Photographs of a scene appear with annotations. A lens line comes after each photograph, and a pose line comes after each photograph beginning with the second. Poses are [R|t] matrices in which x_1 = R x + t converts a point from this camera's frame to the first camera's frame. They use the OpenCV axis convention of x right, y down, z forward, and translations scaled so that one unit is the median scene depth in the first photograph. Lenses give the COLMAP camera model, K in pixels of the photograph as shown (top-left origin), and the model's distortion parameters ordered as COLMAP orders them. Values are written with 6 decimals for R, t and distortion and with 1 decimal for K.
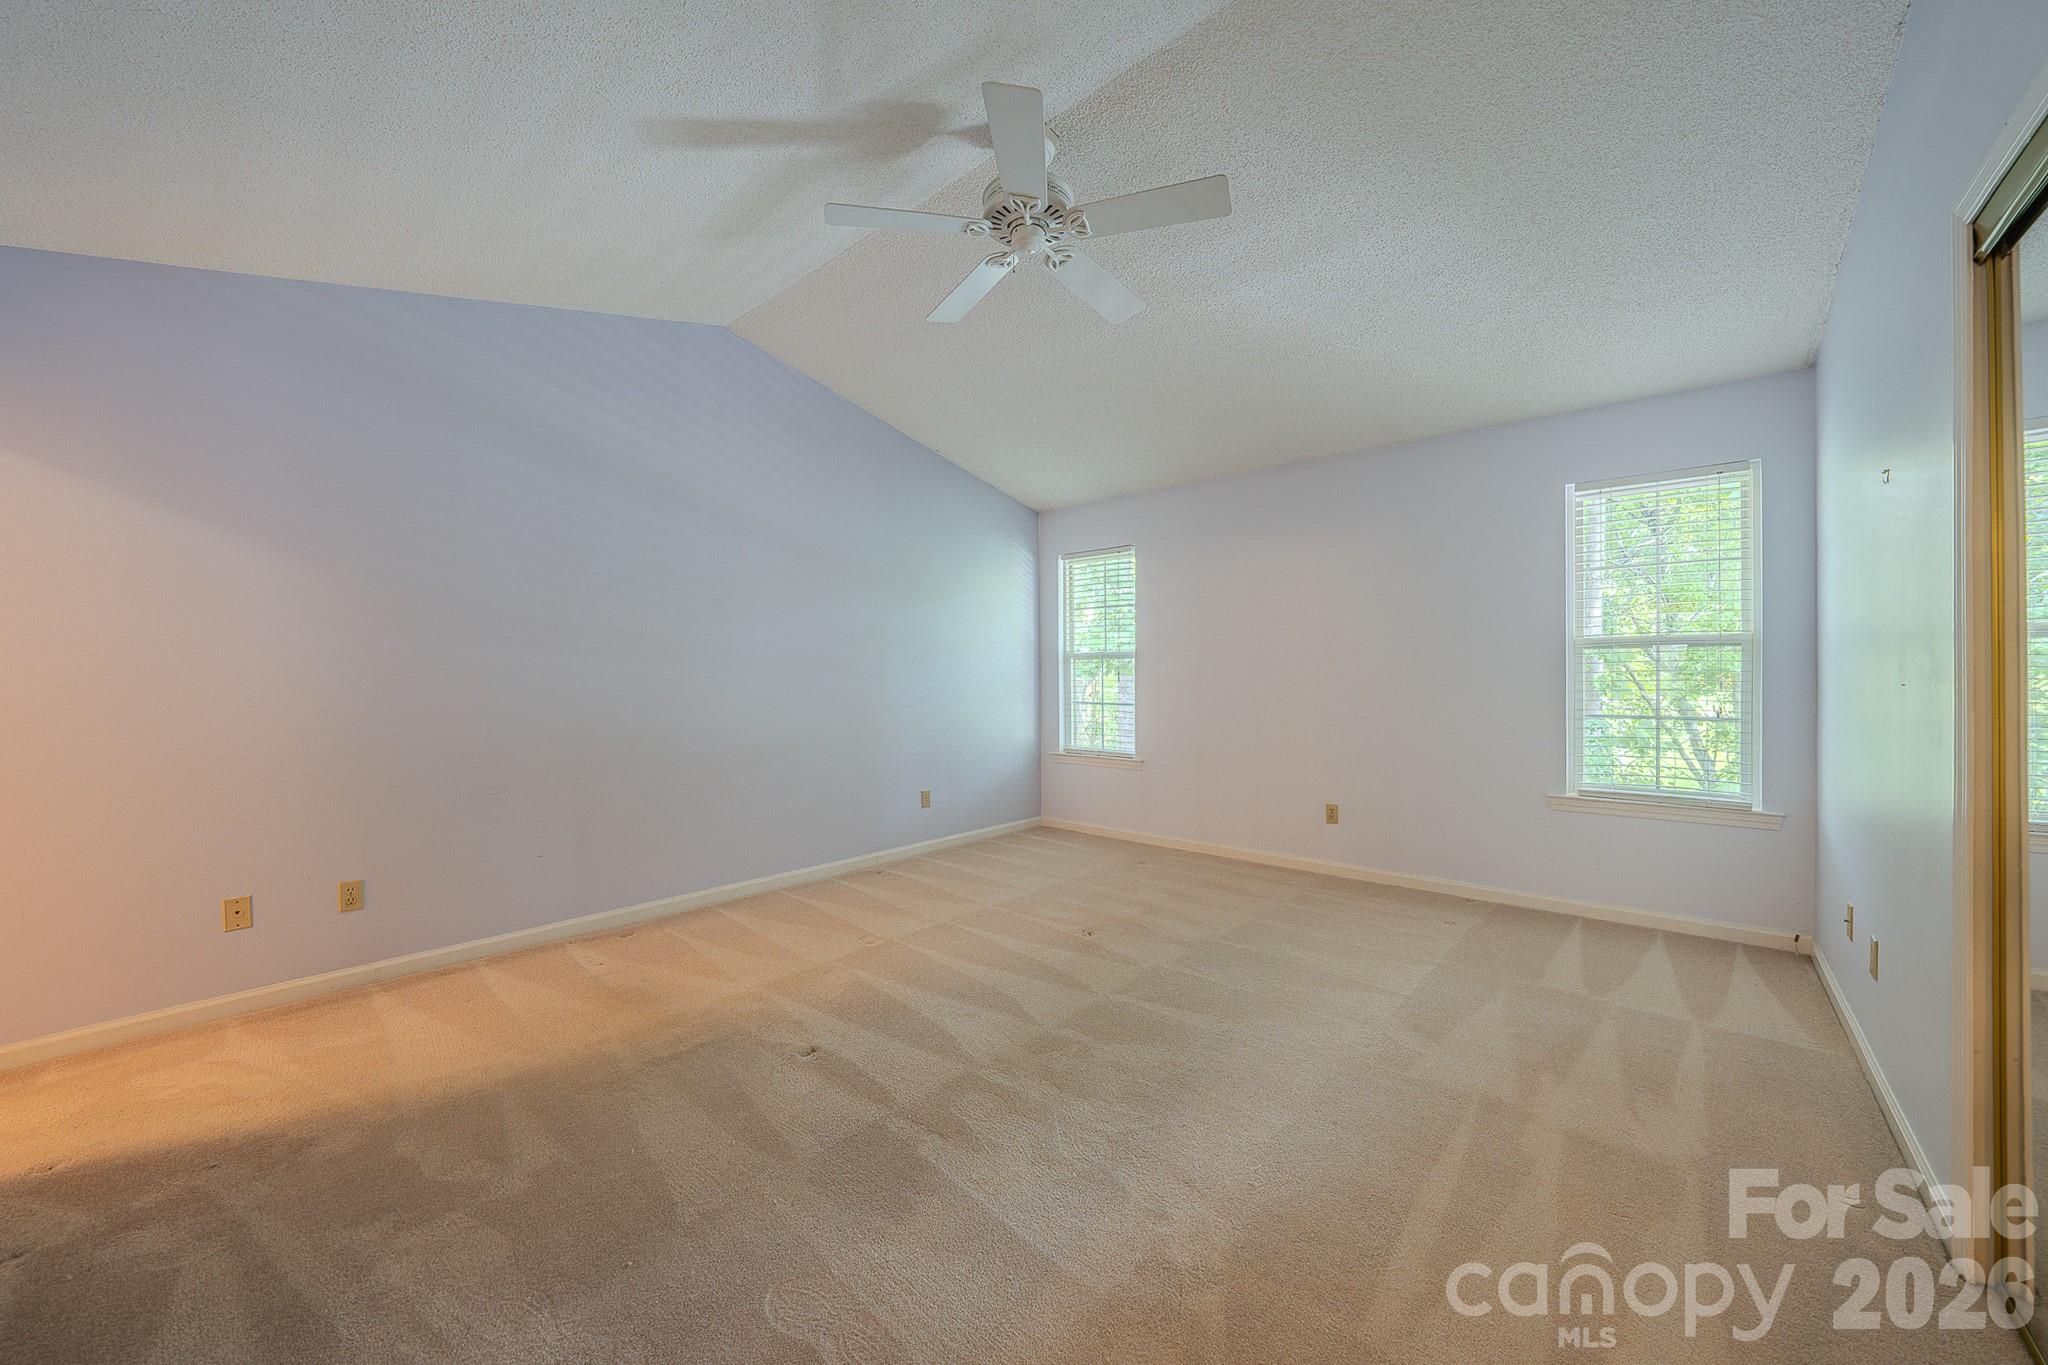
lens RADIAL K [[709.2, 0, 1019.1], [0, 709.2, 678.3], [0, 0, 1]] dist [-0.023647, 0.004409]
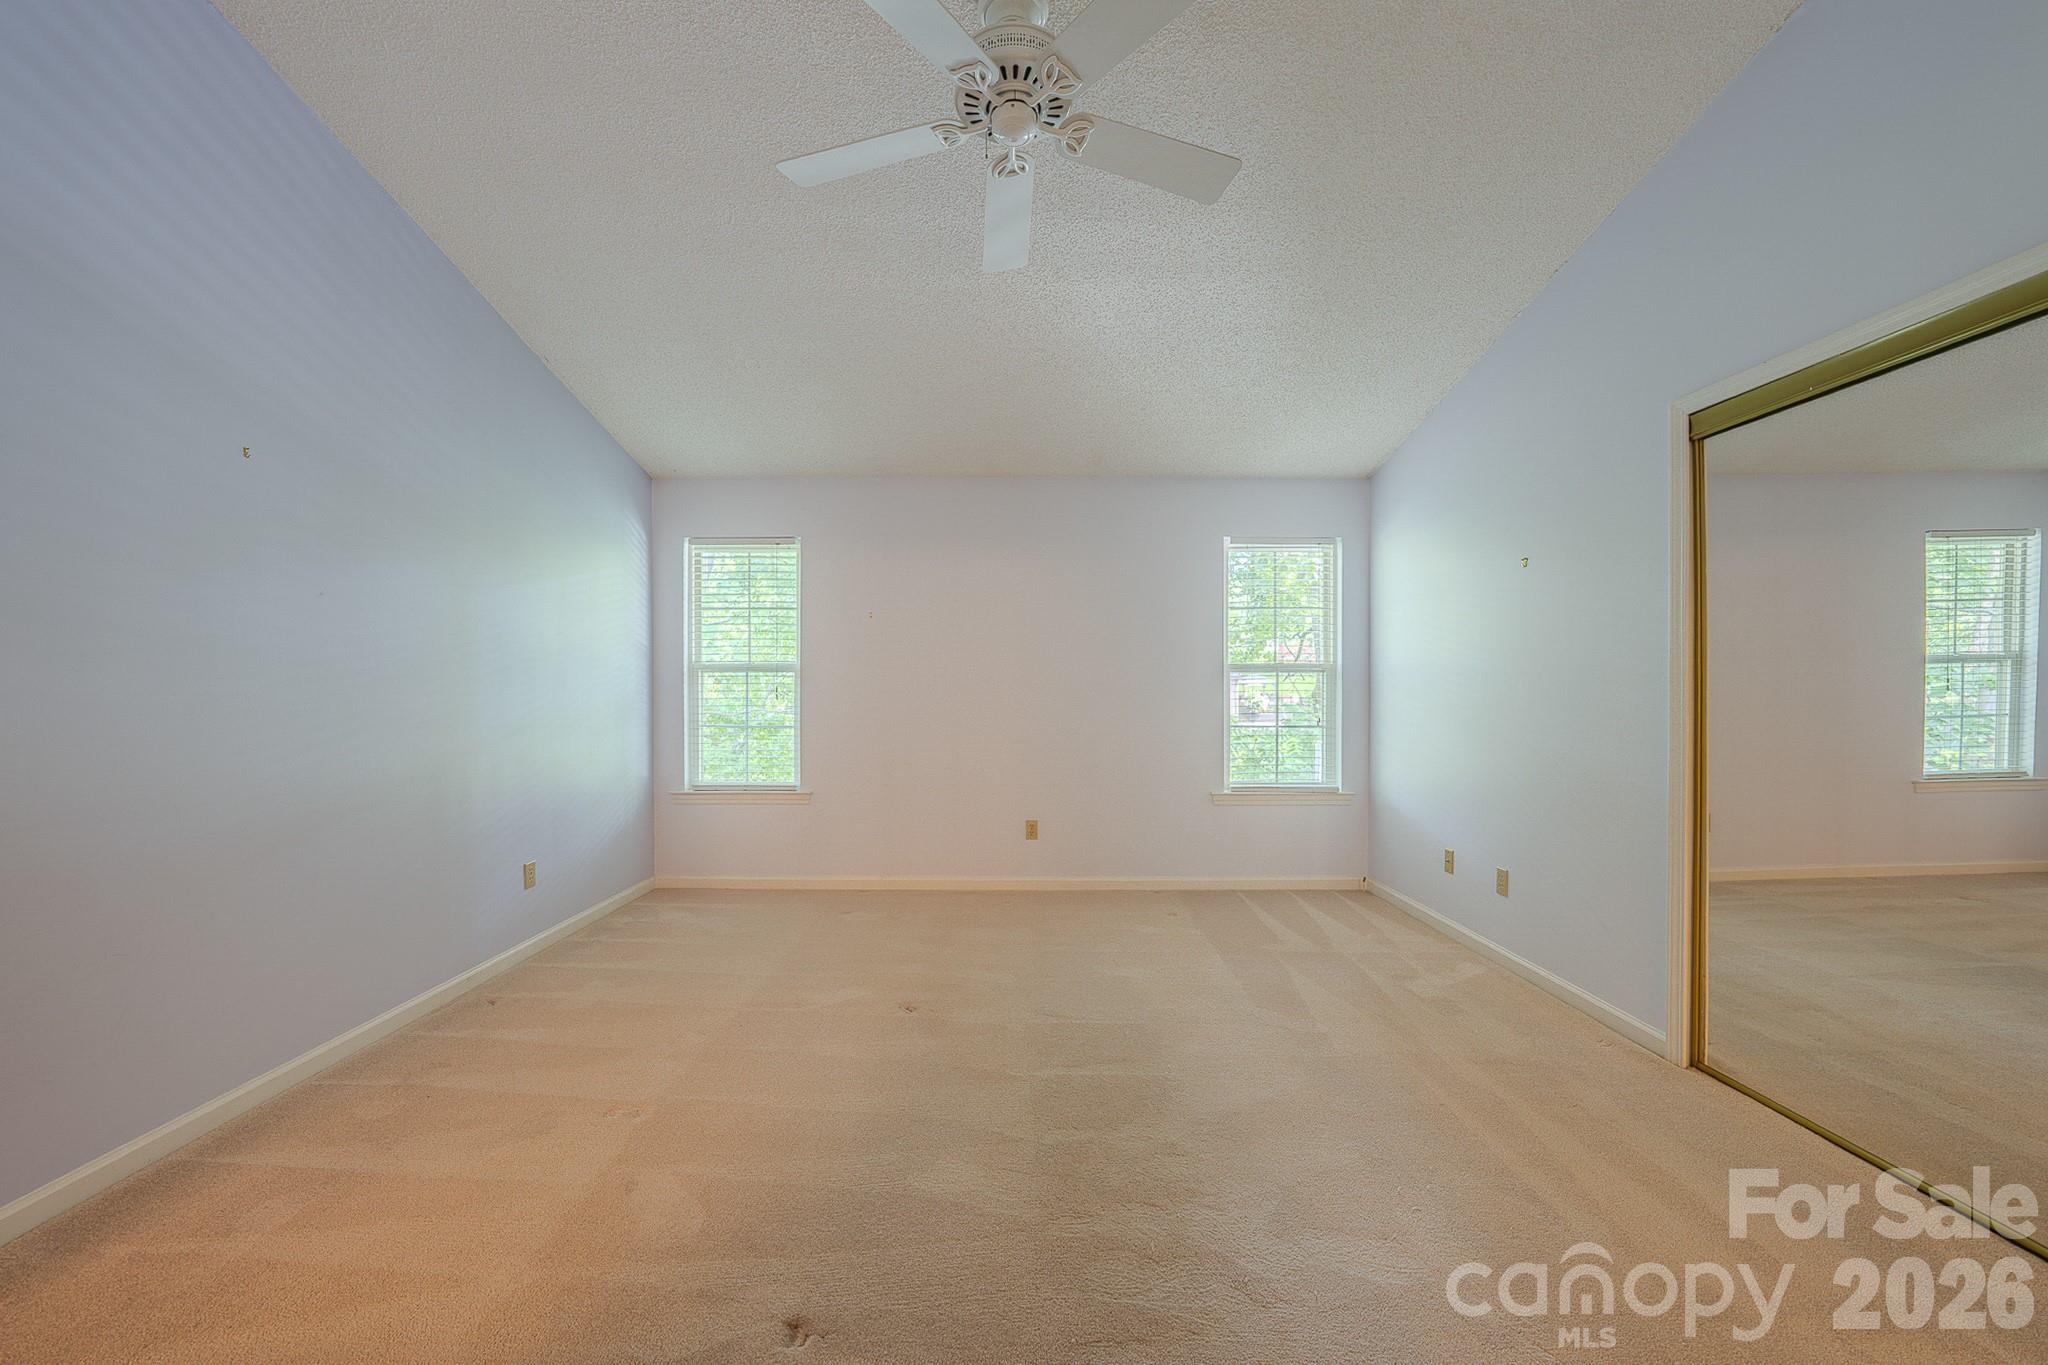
lens RADIAL K [[743.7, 0, 1022.6], [0, 743.7, 698.8], [0, 0, 1]] dist [-0.024419, -0.000021]
pose [[0.763393, -0.001435, 0.645932, -0.219602], [-0.000818, 0.999995, 0.003188, 0.000561], [-0.645933, -0.002962, 0.763388, 0.166800]]
